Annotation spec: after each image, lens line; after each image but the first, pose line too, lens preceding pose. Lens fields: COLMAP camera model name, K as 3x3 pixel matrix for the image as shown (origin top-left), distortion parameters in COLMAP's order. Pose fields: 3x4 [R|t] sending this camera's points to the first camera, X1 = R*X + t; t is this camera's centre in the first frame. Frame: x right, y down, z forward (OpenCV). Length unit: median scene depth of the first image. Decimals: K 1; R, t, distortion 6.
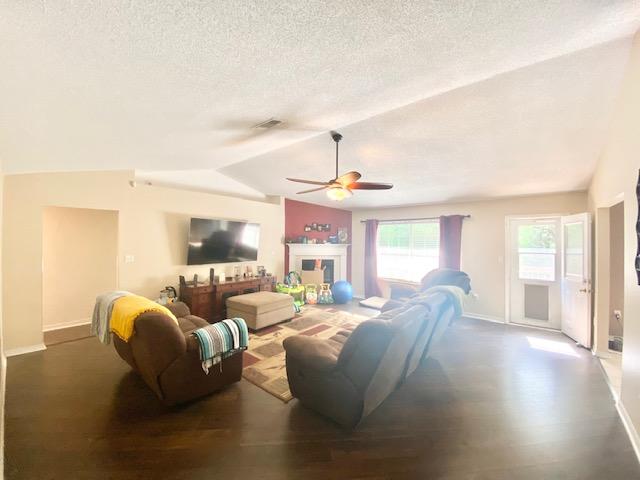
lens RADIAL K [[260.7, 0, 322.0], [0, 260.7, 237.7], [0, 0, 1]] dist [0.023388, -0.000178]
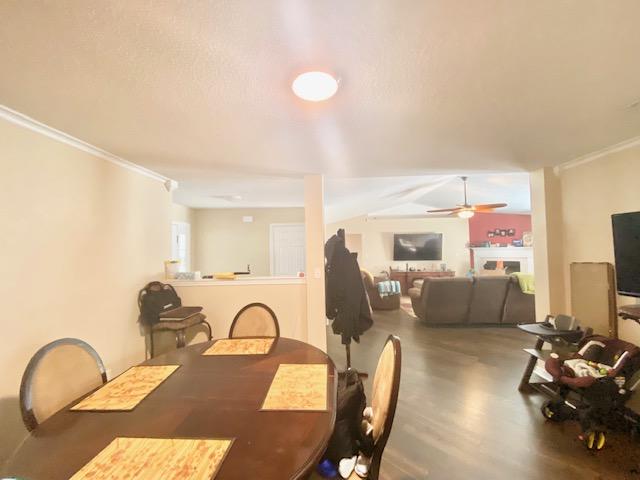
lens RADIAL K [[260.7, 0, 320.5], [0, 260.7, 240.7], [0, 0, 1]] dist [0.023388, -0.000178]
pose [[0.625702, -0.045049, -0.778760, 0.393546], [0.031958, 0.998973, -0.032111, 0.006564], [0.779407, -0.004796, 0.626499, -0.347430]]
